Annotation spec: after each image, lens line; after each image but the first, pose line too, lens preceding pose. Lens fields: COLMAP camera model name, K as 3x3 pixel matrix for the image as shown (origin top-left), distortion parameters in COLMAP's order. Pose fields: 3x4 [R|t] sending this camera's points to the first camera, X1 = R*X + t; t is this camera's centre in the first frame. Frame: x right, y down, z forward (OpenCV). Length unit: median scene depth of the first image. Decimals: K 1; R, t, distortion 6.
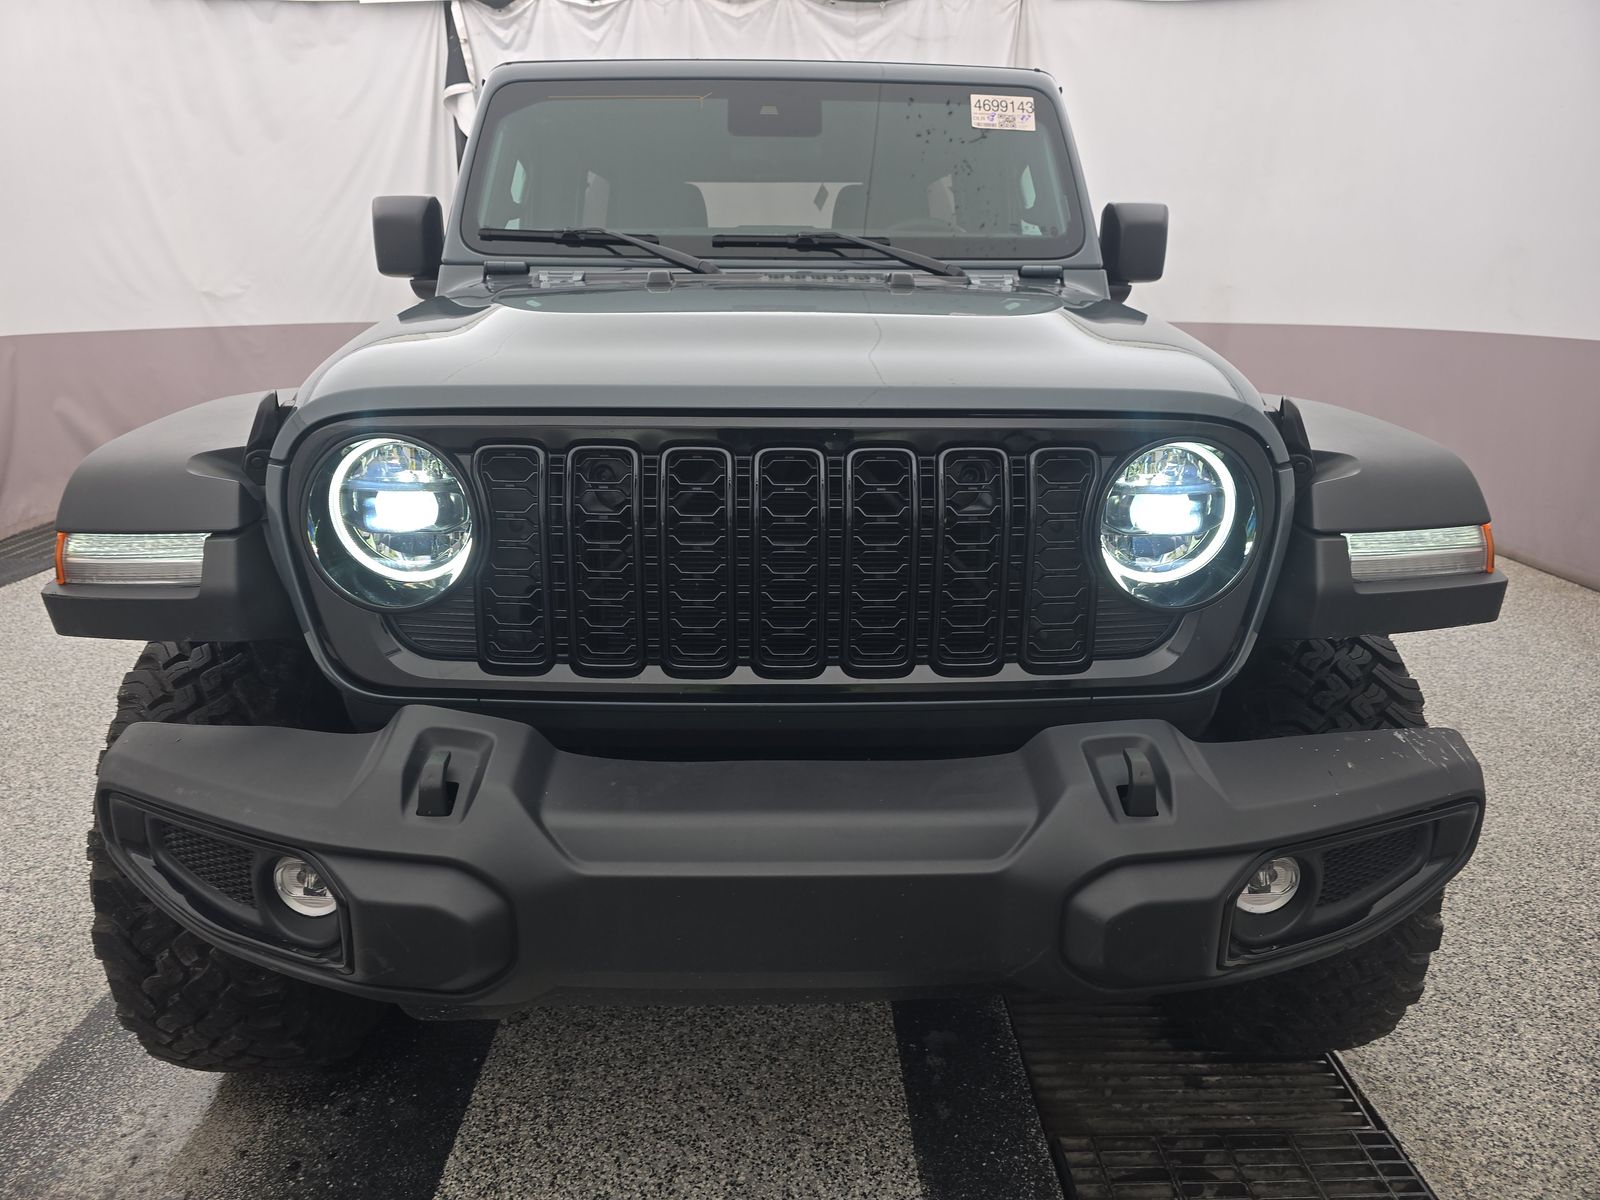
lens RADIAL K [[1113.9, 0, 800.0], [0, 1113.9, 600.0], [0, 0, 1]] dist [0.001830, -0.001271]
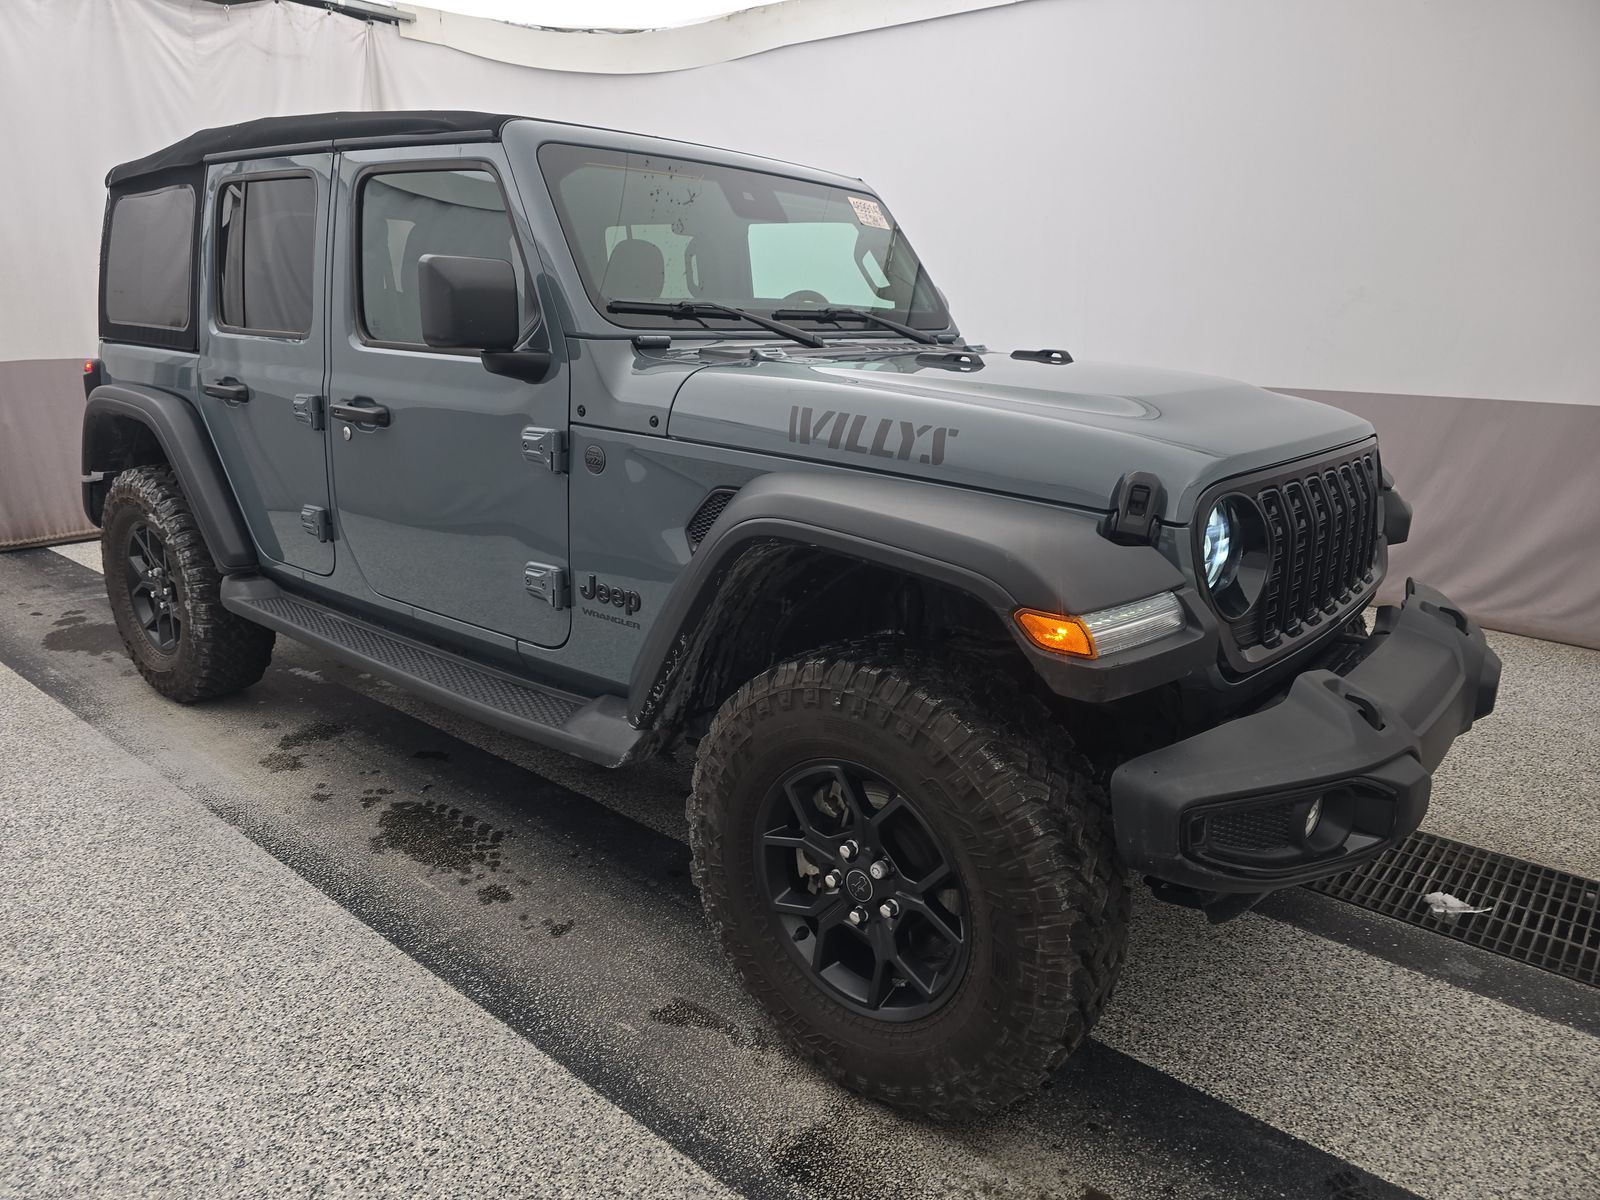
lens RADIAL K [[1099.6, 0, 794.7], [0, 1099.6, 606.3], [0, 0, 1]] dist [0.002000, -0.005474]
pose [[0.650893, -0.185381, 0.736188, -0.924337], [0.185325, 0.979190, 0.082719, -0.122355], [-0.736202, 0.082593, 0.671703, 0.263420]]
